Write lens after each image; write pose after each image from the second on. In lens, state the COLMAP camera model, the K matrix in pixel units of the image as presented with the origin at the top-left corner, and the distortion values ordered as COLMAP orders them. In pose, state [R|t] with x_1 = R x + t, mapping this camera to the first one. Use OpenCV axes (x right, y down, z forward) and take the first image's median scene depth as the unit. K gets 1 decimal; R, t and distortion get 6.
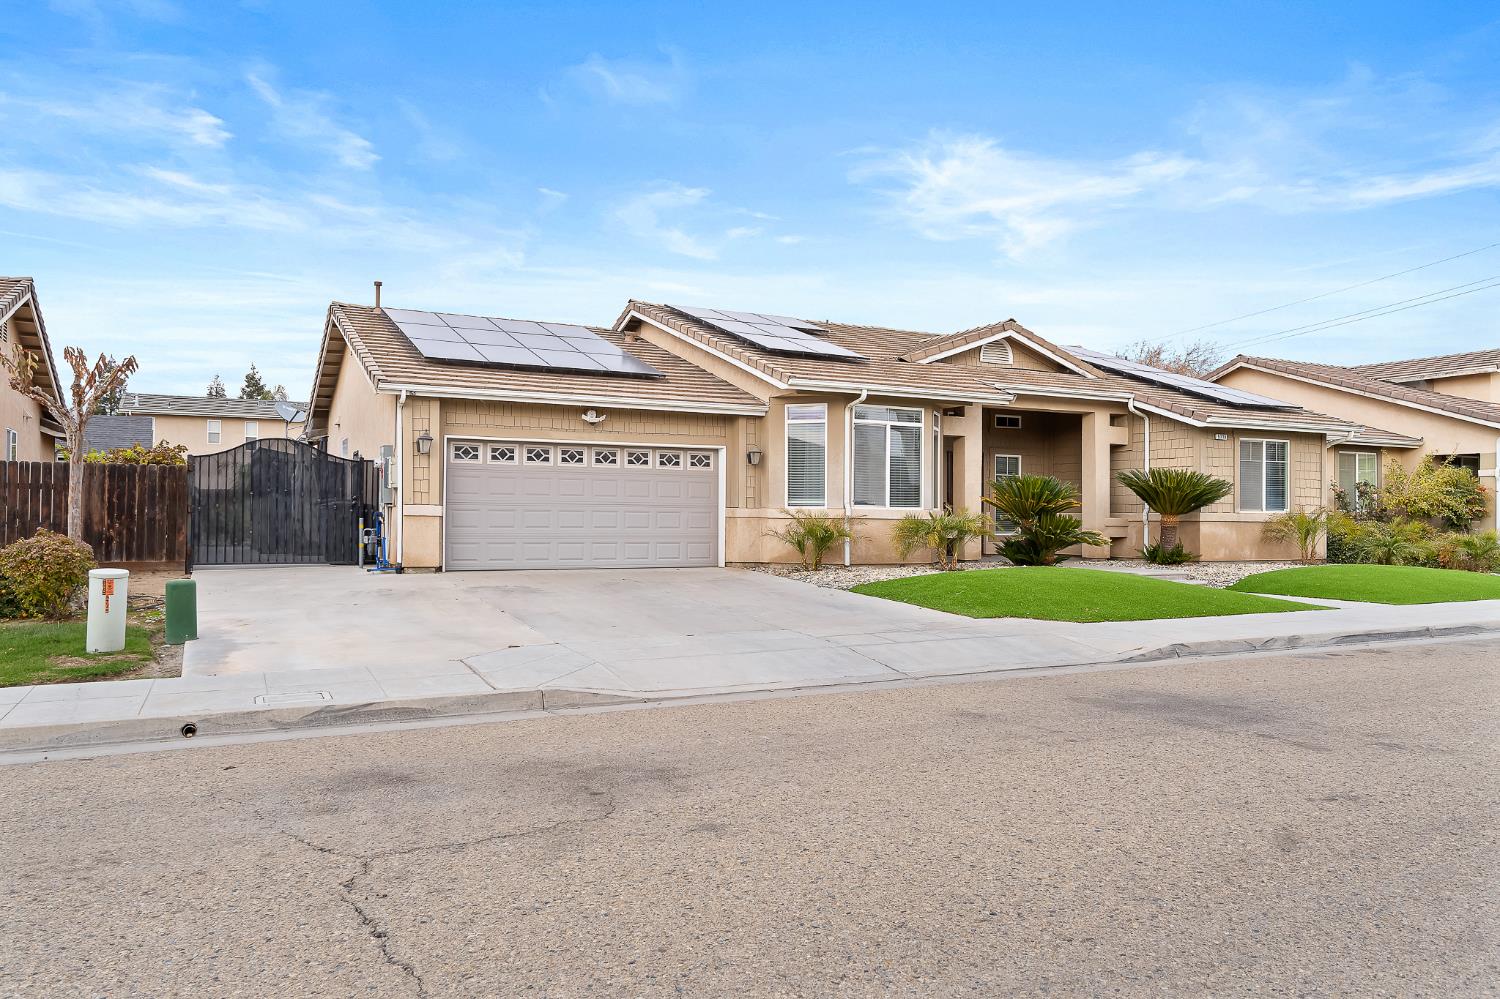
lens RADIAL K [[975.9, 0, 750.0], [0, 975.9, 499.5], [0, 0, 1]] dist [-0.004726, -0.000074]
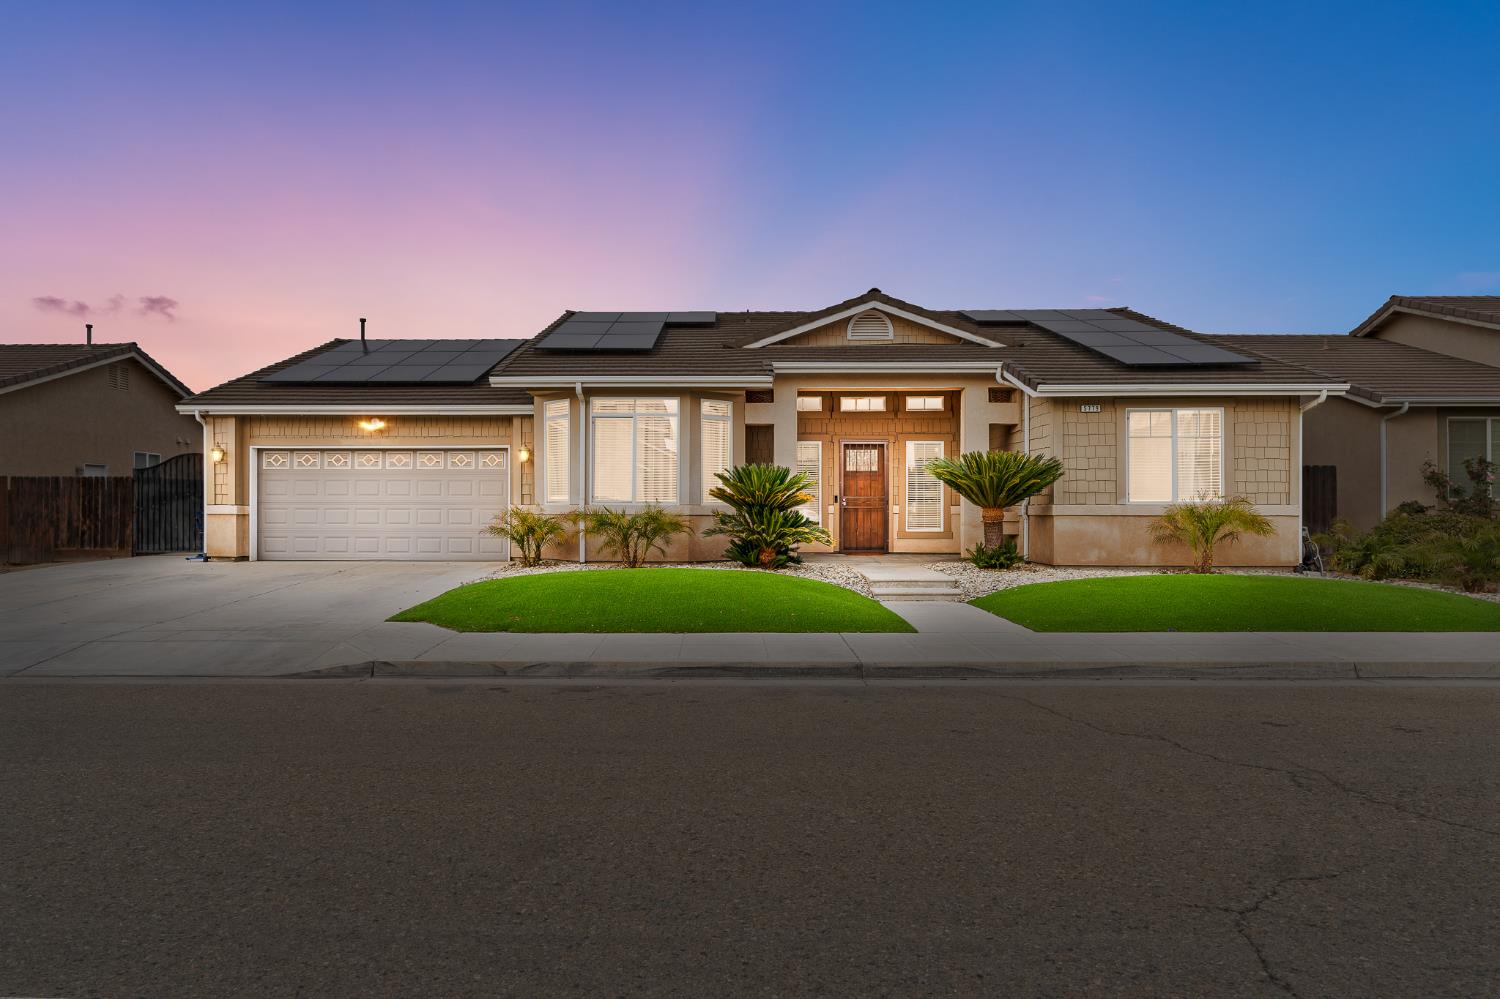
lens RADIAL K [[898.6, 0, 750.0], [0, 898.6, 499.5], [0, 0, 1]] dist [0.001910, 0.001354]
pose [[0.897536, -0.011736, -0.440784, 0.637394], [0.013526, 0.999908, 0.000919, 0.005743], [0.440733, -0.006787, 0.897613, 0.257749]]
